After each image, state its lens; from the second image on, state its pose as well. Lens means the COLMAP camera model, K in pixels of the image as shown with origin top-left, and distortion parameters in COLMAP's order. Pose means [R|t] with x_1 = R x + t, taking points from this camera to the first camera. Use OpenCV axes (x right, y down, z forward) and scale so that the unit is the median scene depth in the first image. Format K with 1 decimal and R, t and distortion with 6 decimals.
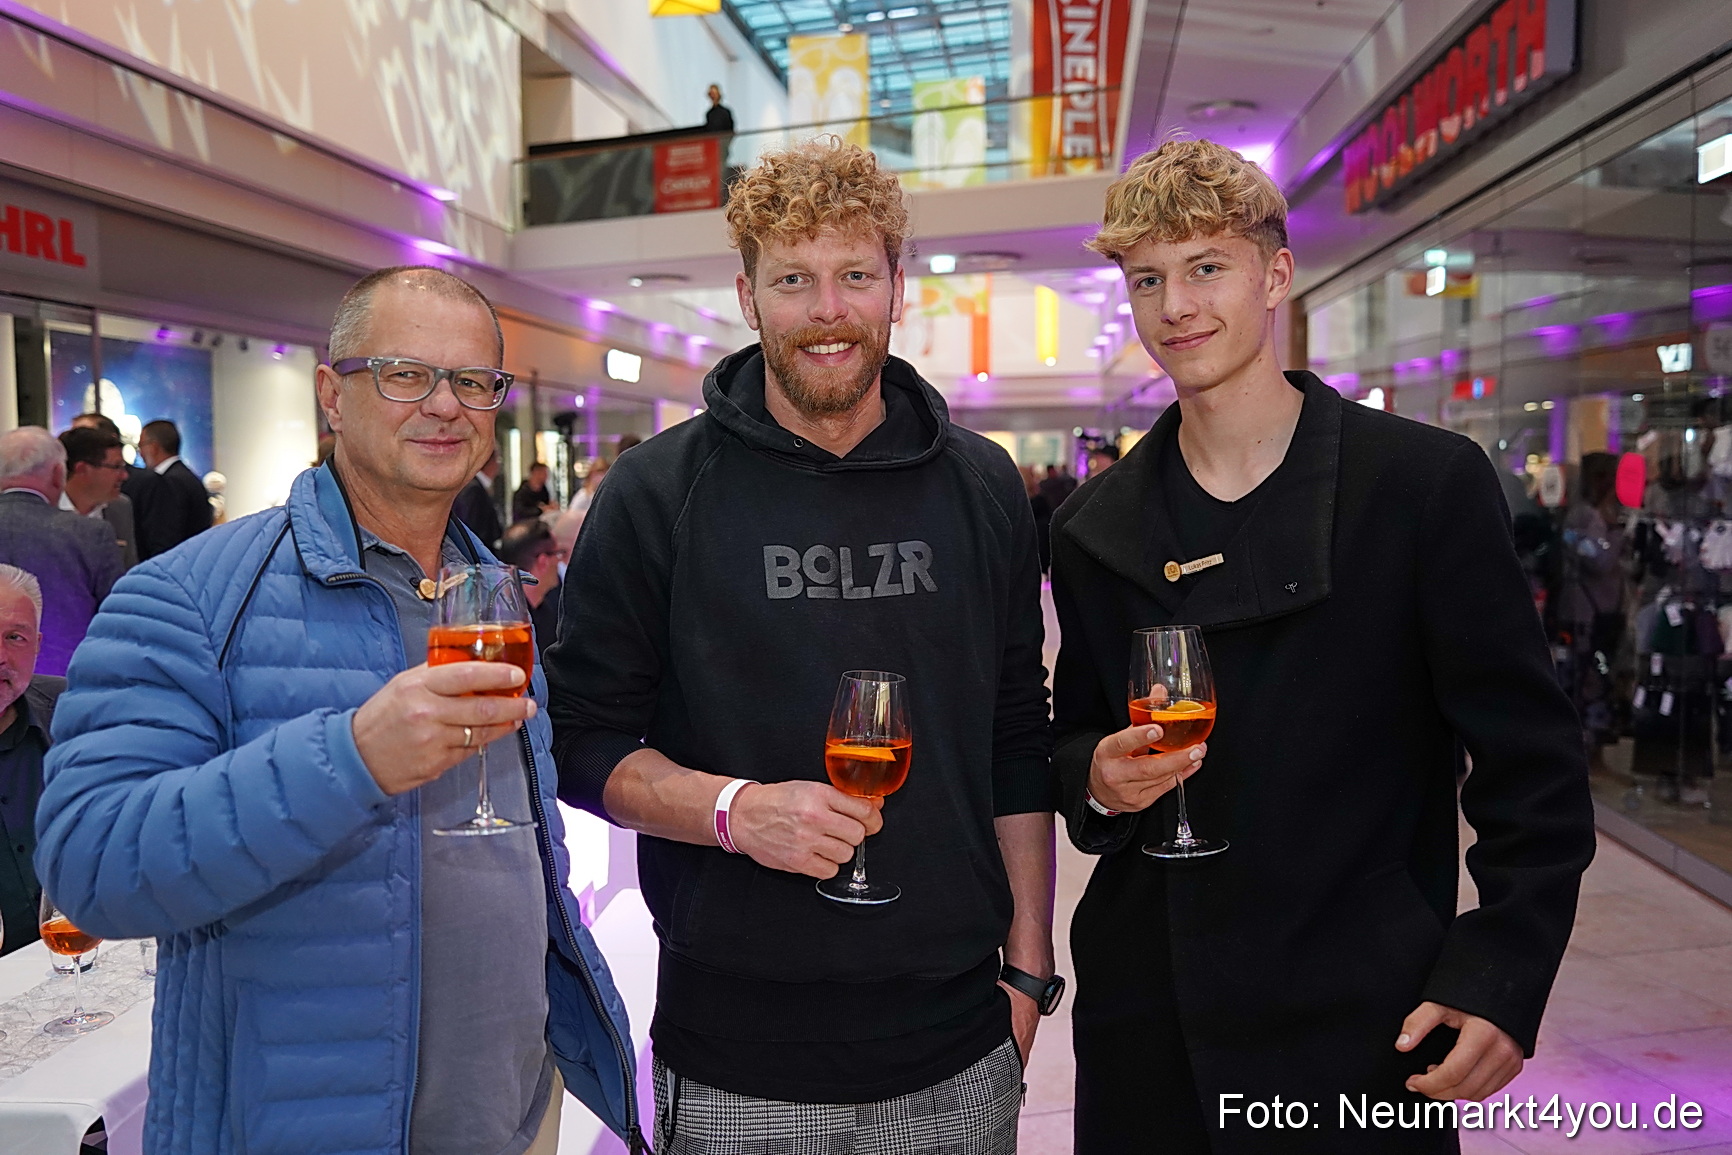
lens RADIAL K [[1558.9, 0, 859.0], [0, 1558.9, 504.9], [0, 0, 1]] dist [-0.004163, 0.000160]
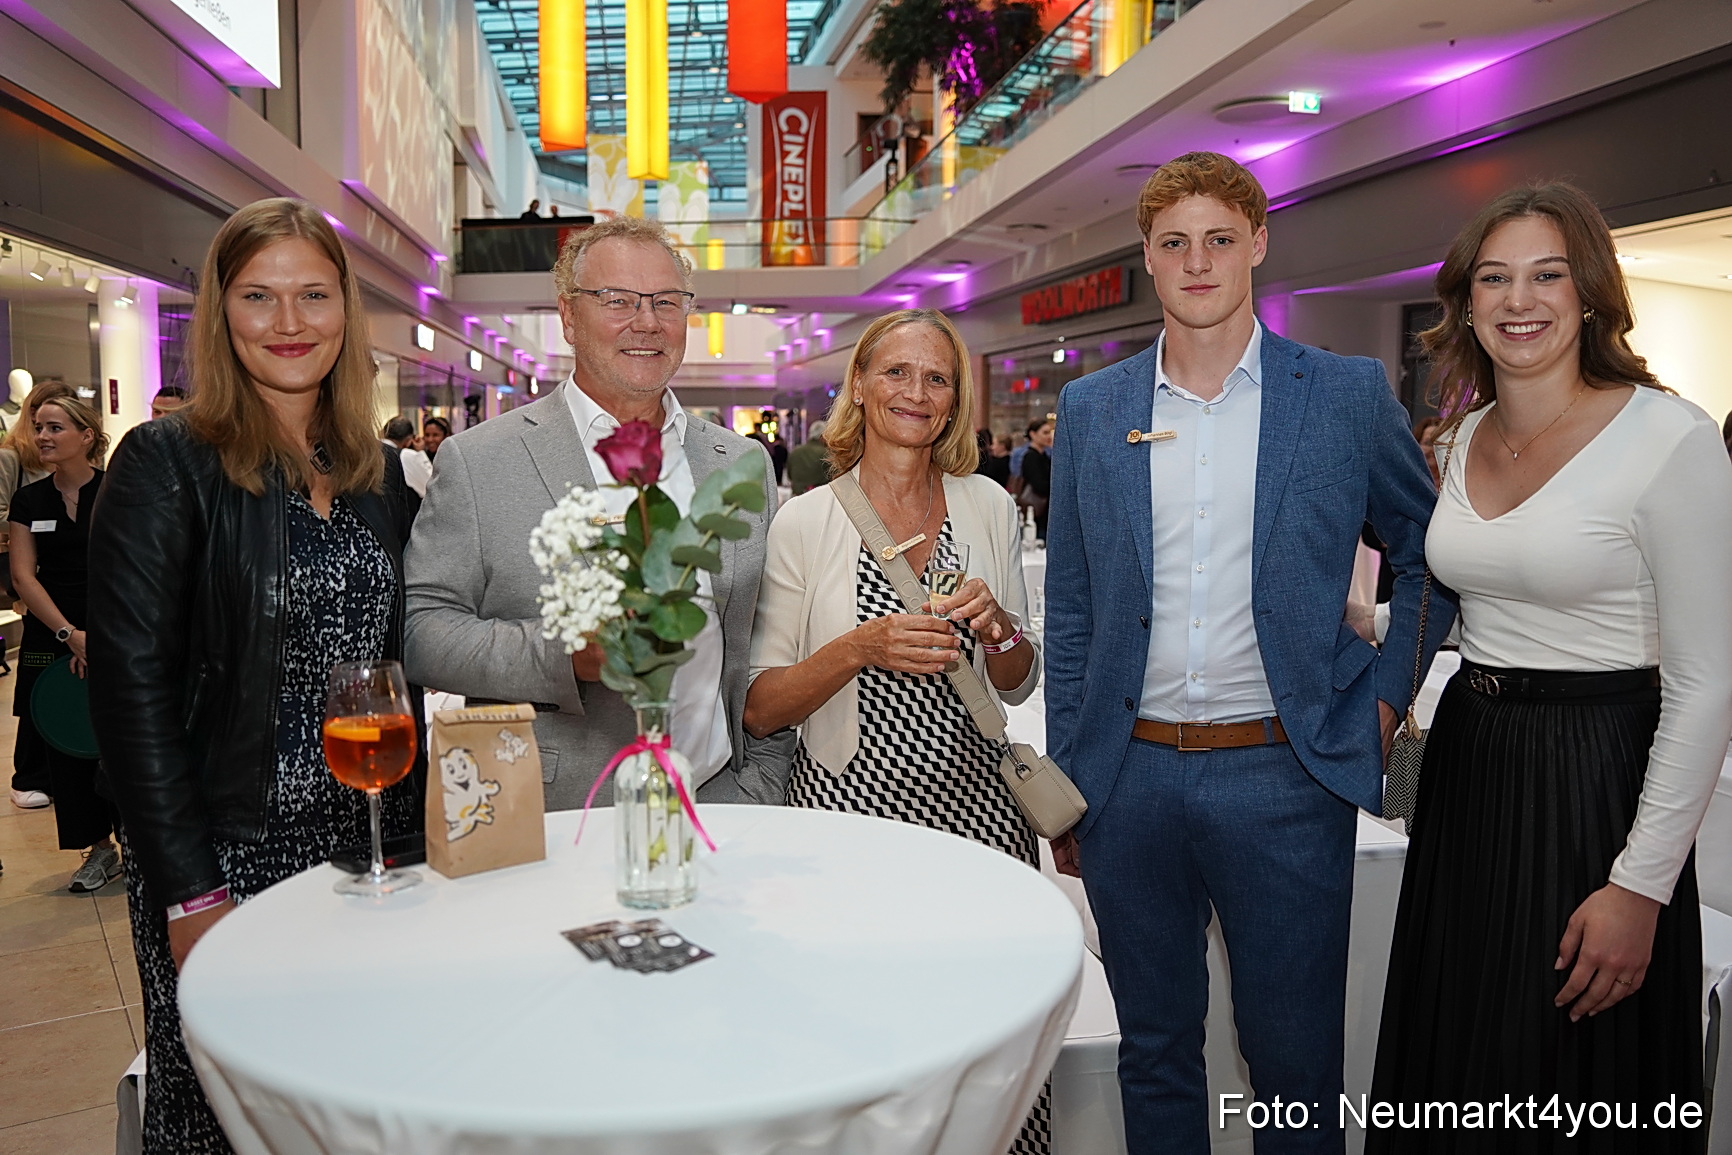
lens RADIAL K [[1377.5, 0, 868.3], [0, 1377.5, 572.3], [0, 0, 1]] dist [-0.065530, 0.052288]
pose [[0.959727, -0.019330, 0.280270, -0.182461], [-0.001444, 0.997277, 0.073727, 0.011993], [-0.280932, -0.071162, 0.957086, -0.359672]]
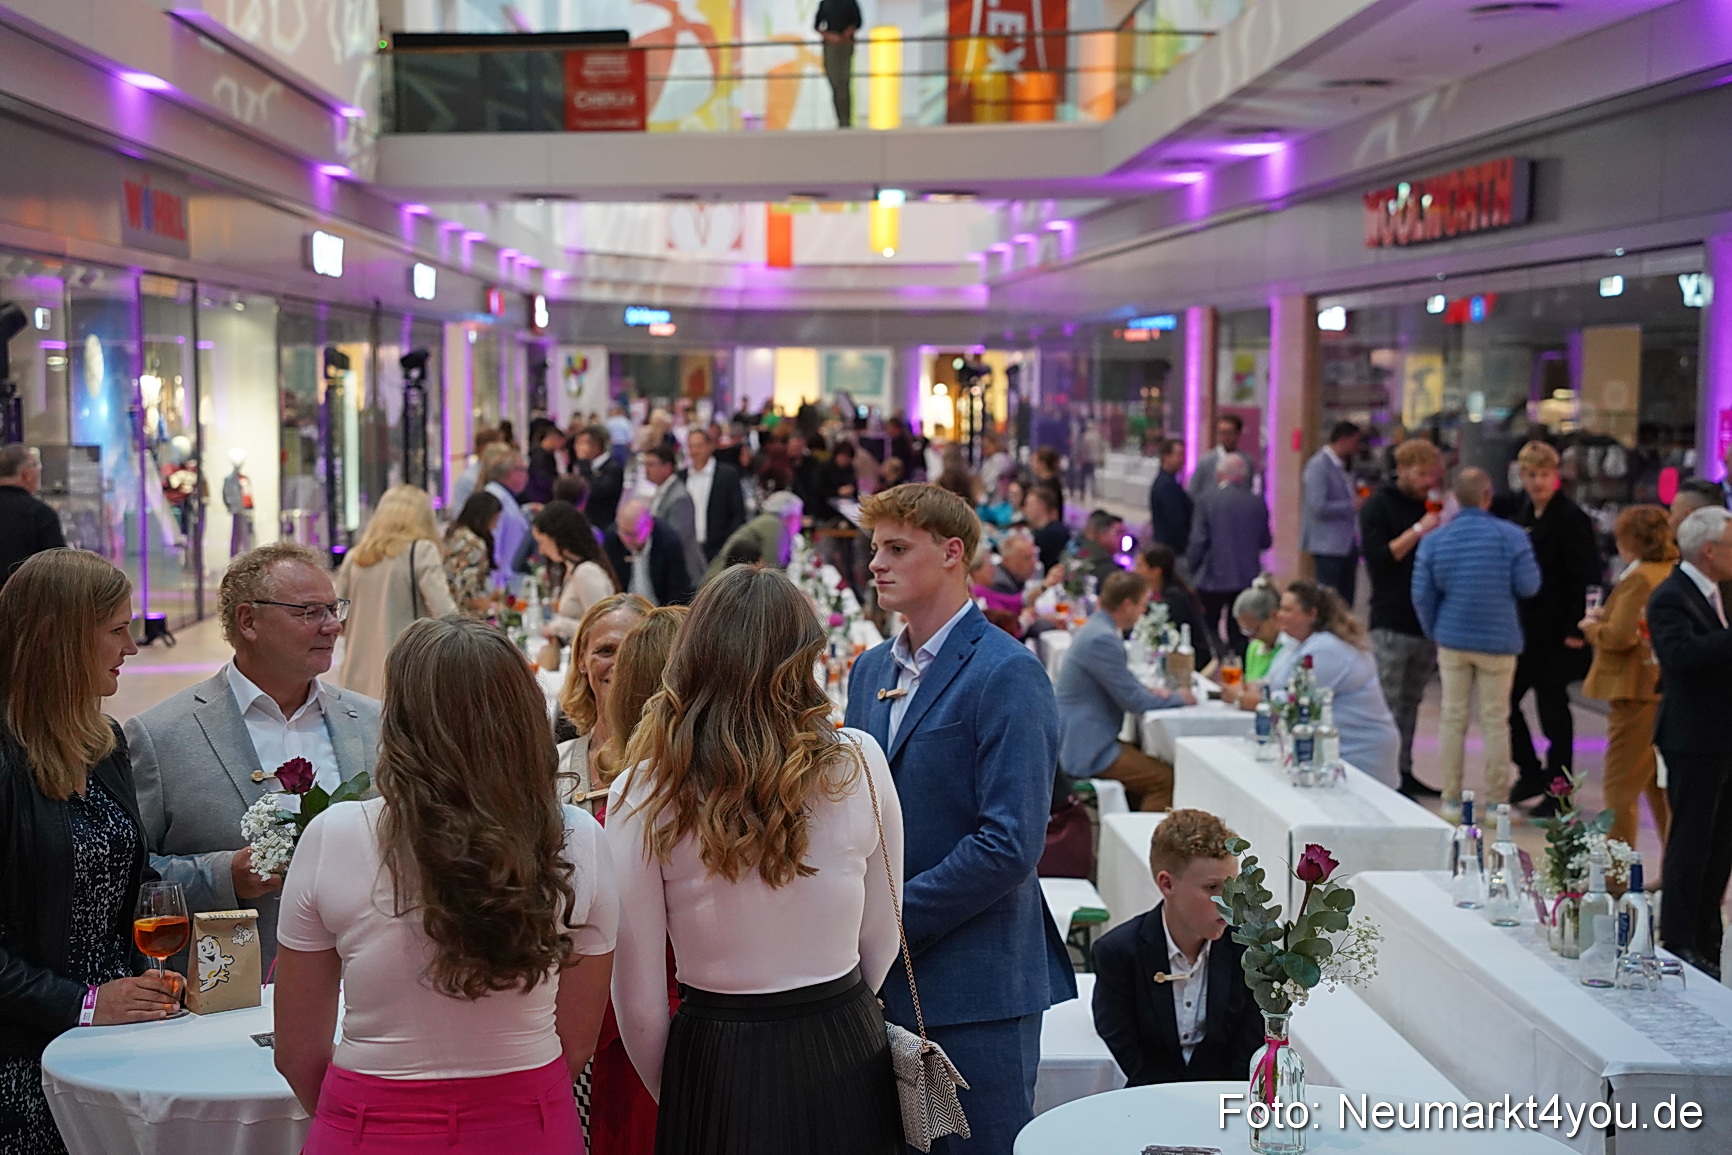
lens RADIAL K [[2748.8, 0, 865.3], [0, 2748.8, 566.5], [0, 0, 1]] dist [0.351107, 0.041783]
pose [[0.987695, -0.003808, 0.156347, -0.171214], [-0.002729, 0.999132, 0.041578, -0.006025], [-0.156369, -0.041493, 0.986827, -0.472826]]
